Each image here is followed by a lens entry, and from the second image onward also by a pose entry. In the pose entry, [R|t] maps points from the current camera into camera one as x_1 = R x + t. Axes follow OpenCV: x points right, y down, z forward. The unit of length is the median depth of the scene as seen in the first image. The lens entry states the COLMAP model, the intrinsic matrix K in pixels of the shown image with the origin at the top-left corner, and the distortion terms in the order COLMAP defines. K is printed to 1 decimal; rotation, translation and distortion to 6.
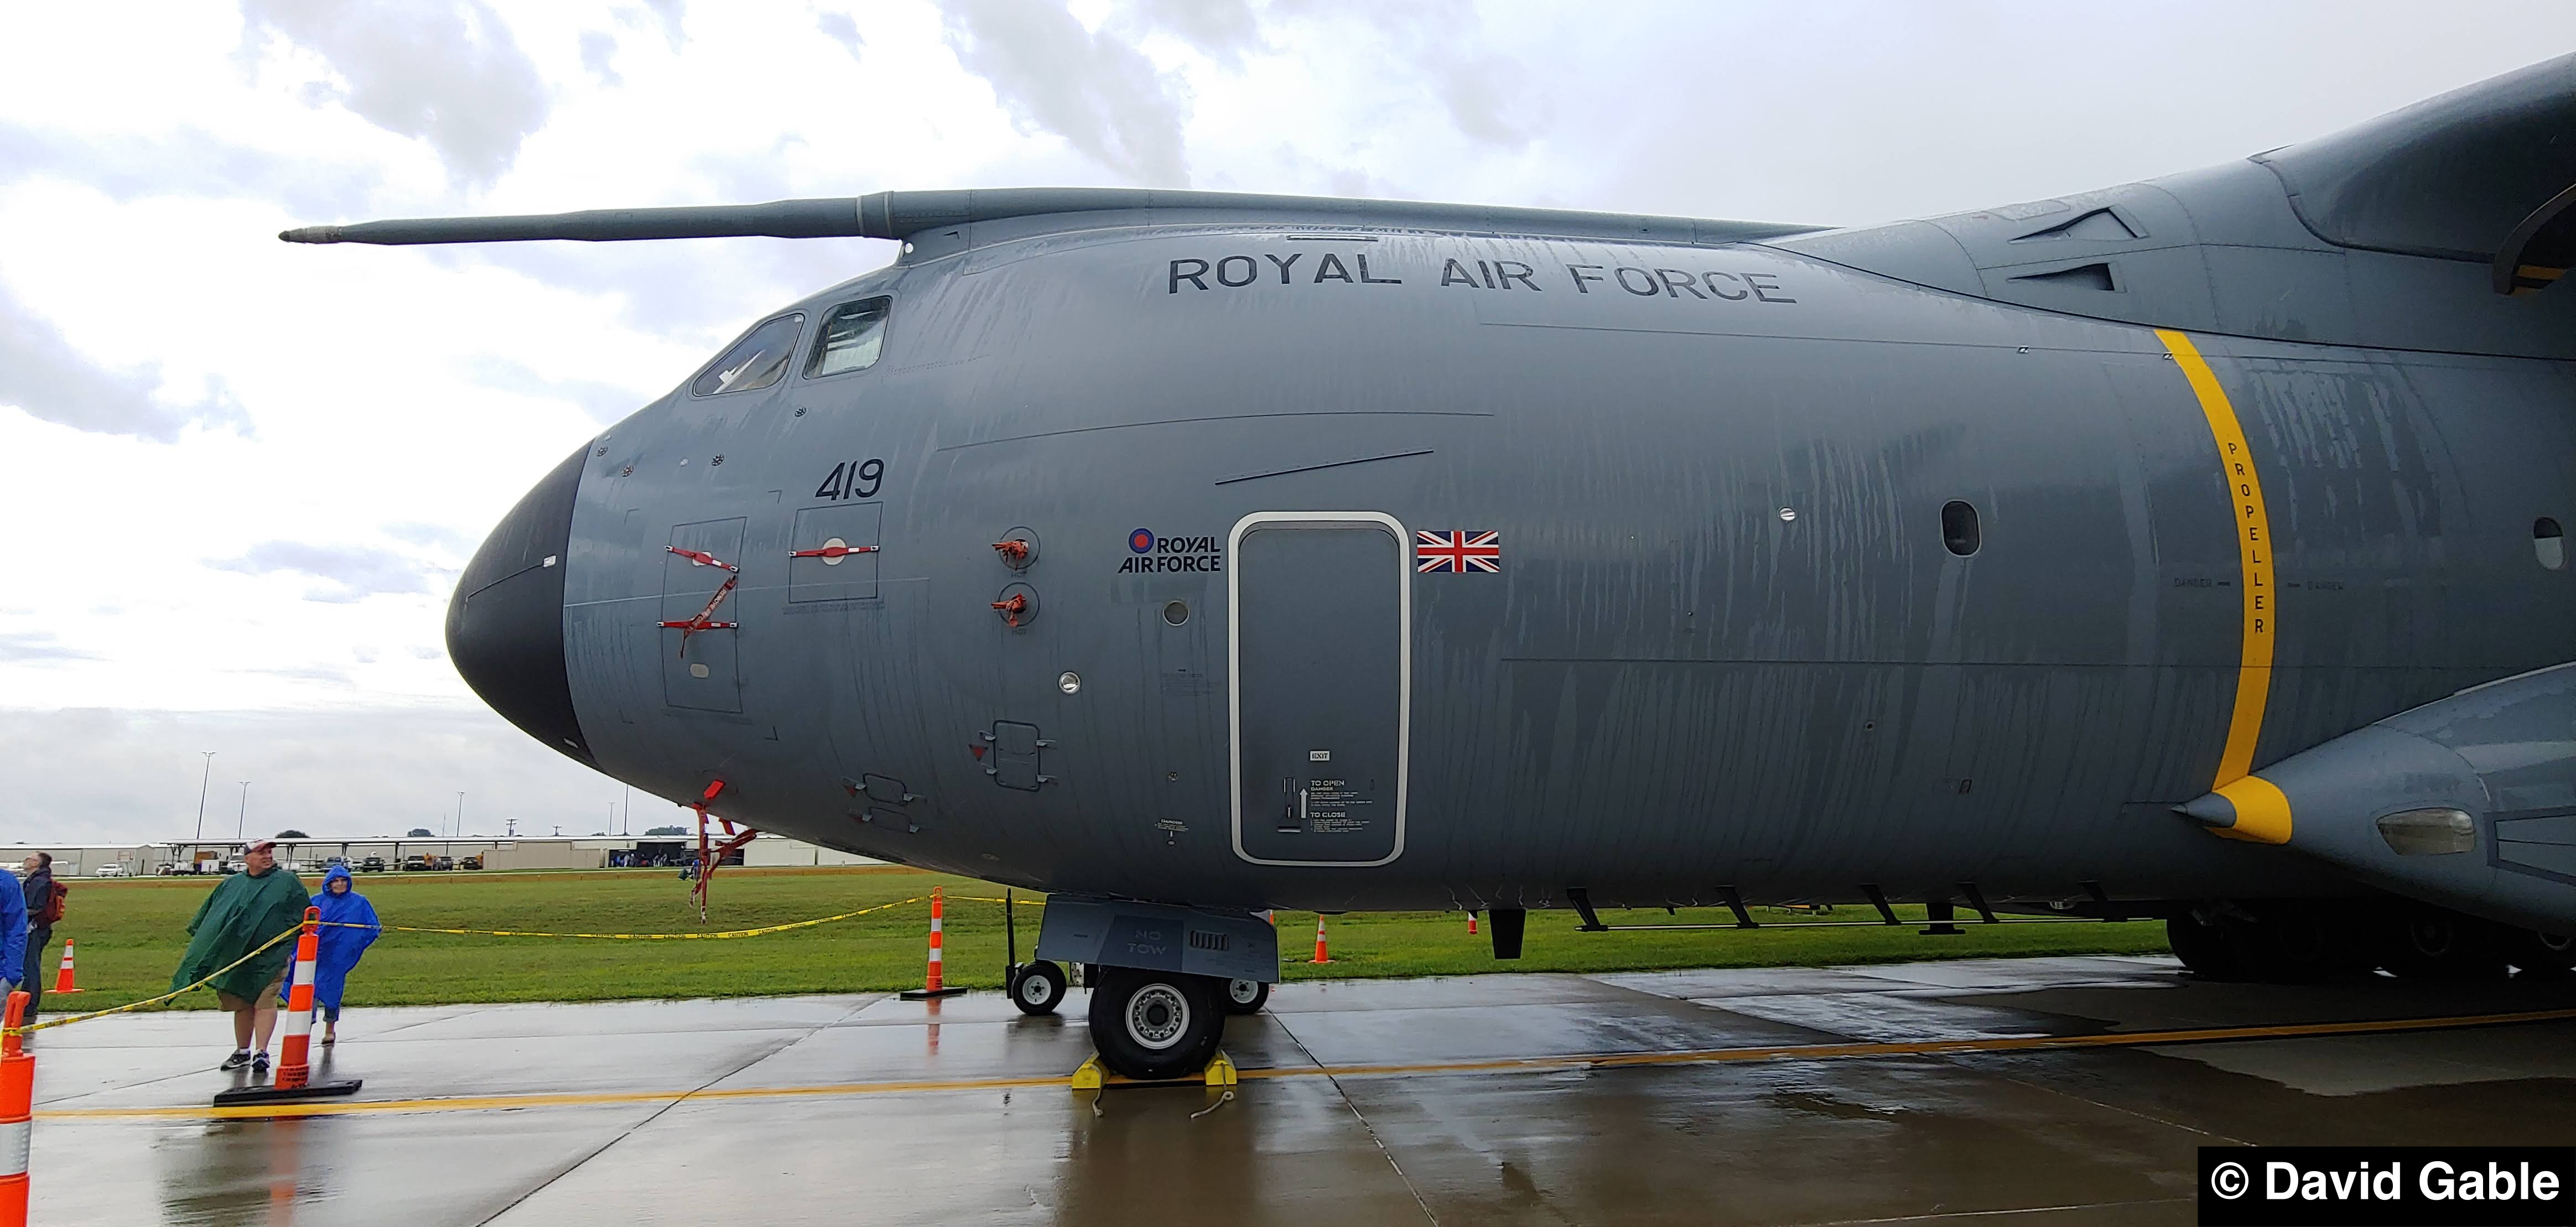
lens RADIAL K [[1240.5, 0, 1316.5], [0, 1240.5, 636.3], [0, 0, 1]] dist [-0.009193, 0.000392]
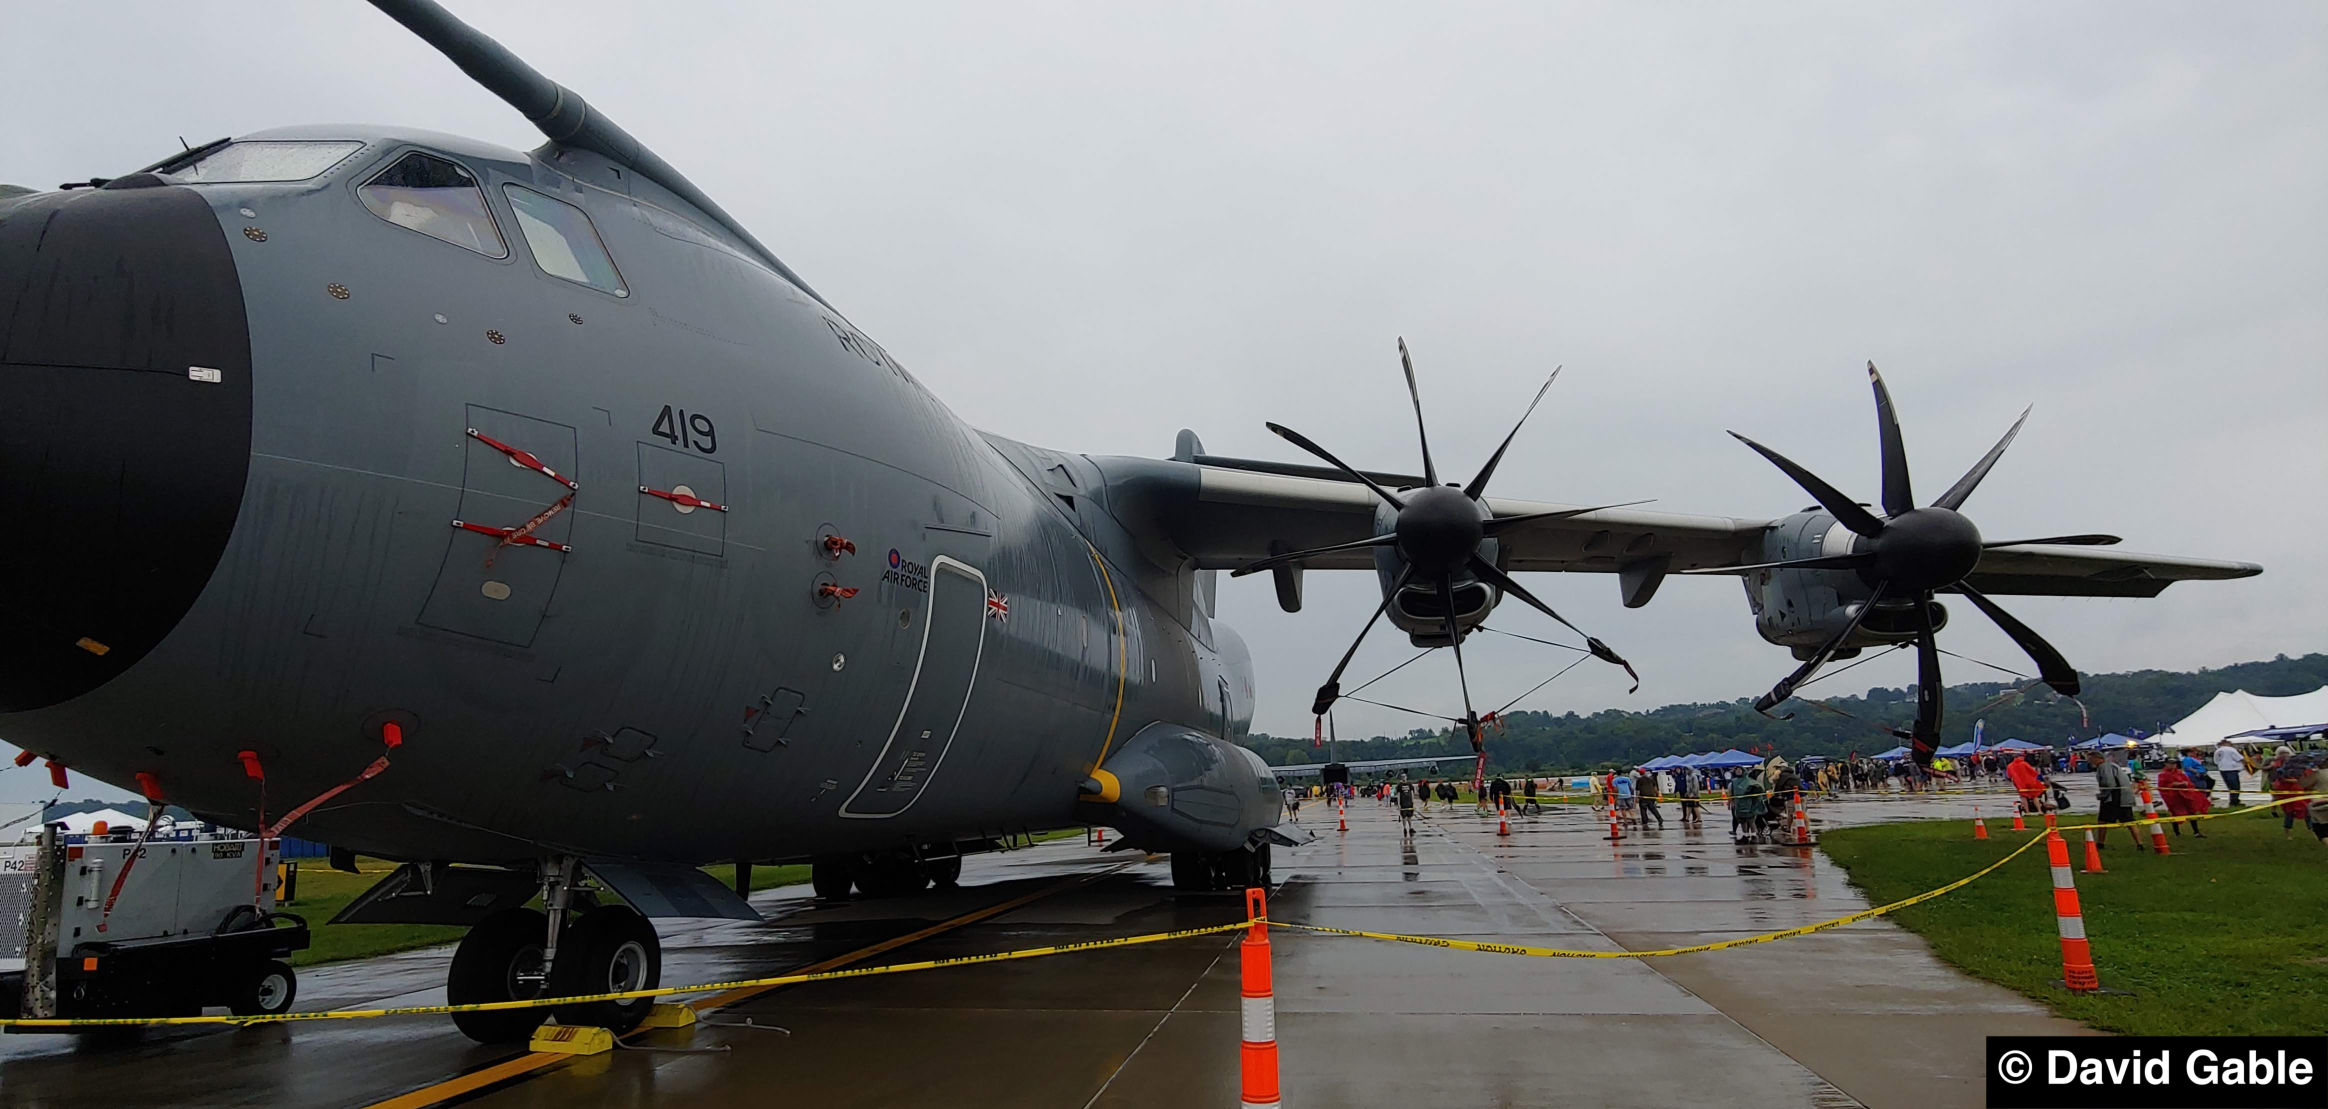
lens RADIAL K [[1112.4, 0, 1076.1], [0, 1112.4, 557.5], [0, 0, 1]] dist [0.024943, 0.000315]
pose [[0.378936, 0.198350, 0.903917, -1.058766], [-0.131623, 0.978382, -0.159512, 0.076294], [-0.916015, -0.058531, 0.396851, 0.361783]]
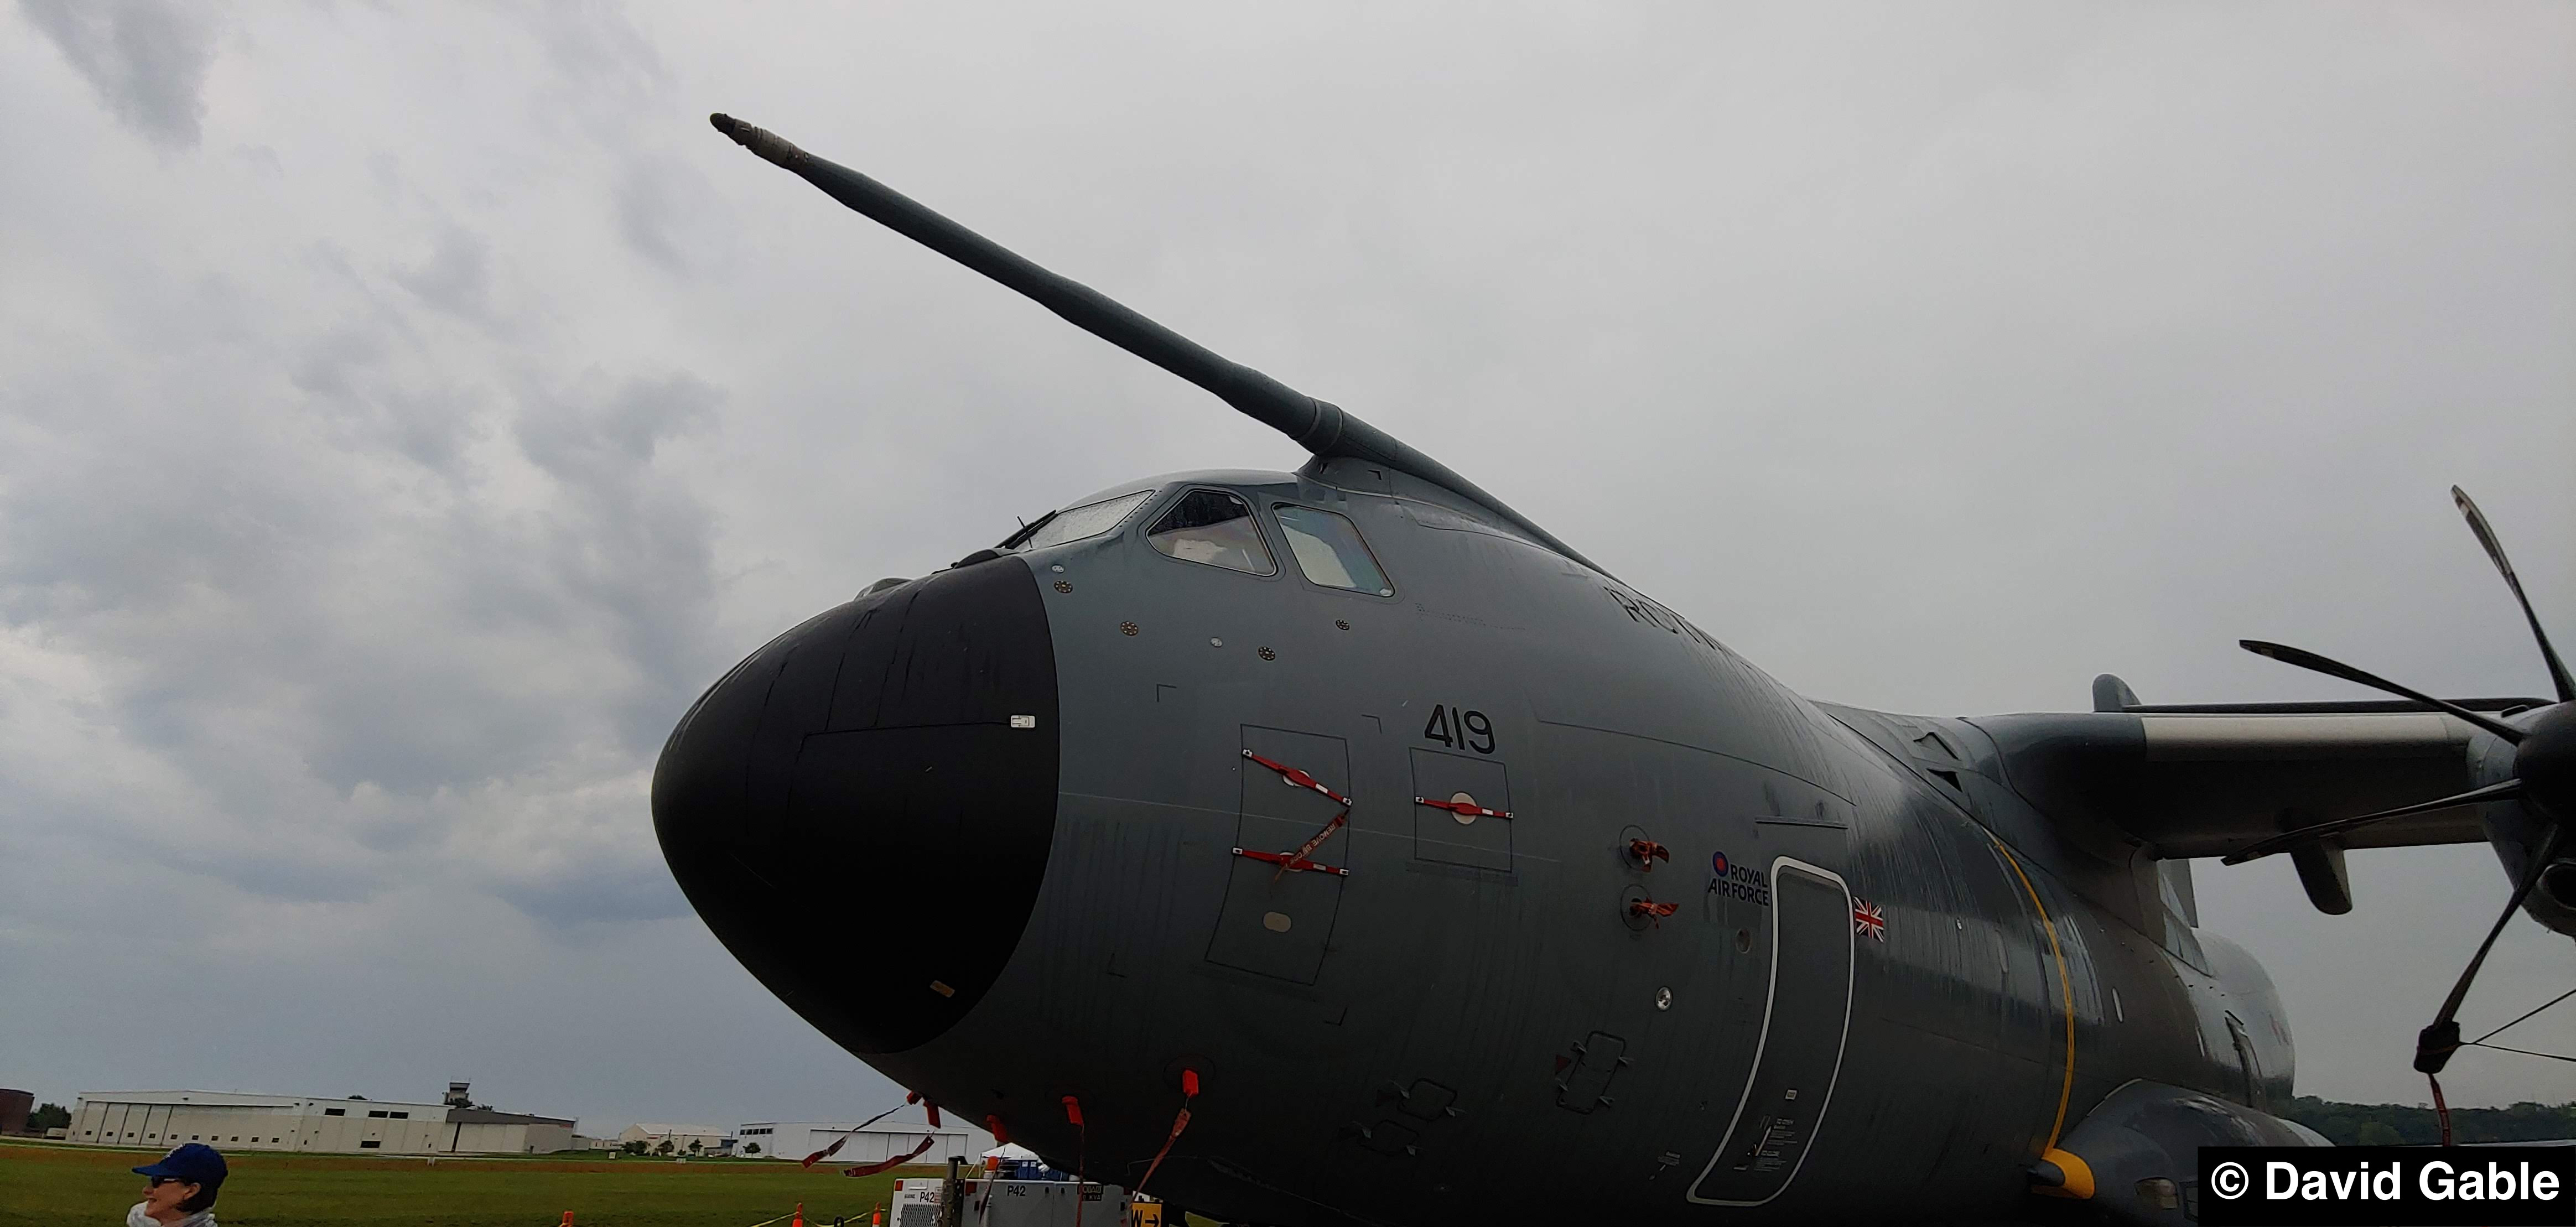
lens RADIAL K [[1240.5, 0, 1316.5], [0, 1240.5, 636.3], [0, 0, 1]] dist [-0.009193, 0.000392]
pose [[0.763600, 0.281014, 0.581331, -0.998838], [-0.138146, 0.950581, -0.278049, 0.071170], [-0.630738, 0.132009, 0.764685, 0.390011]]
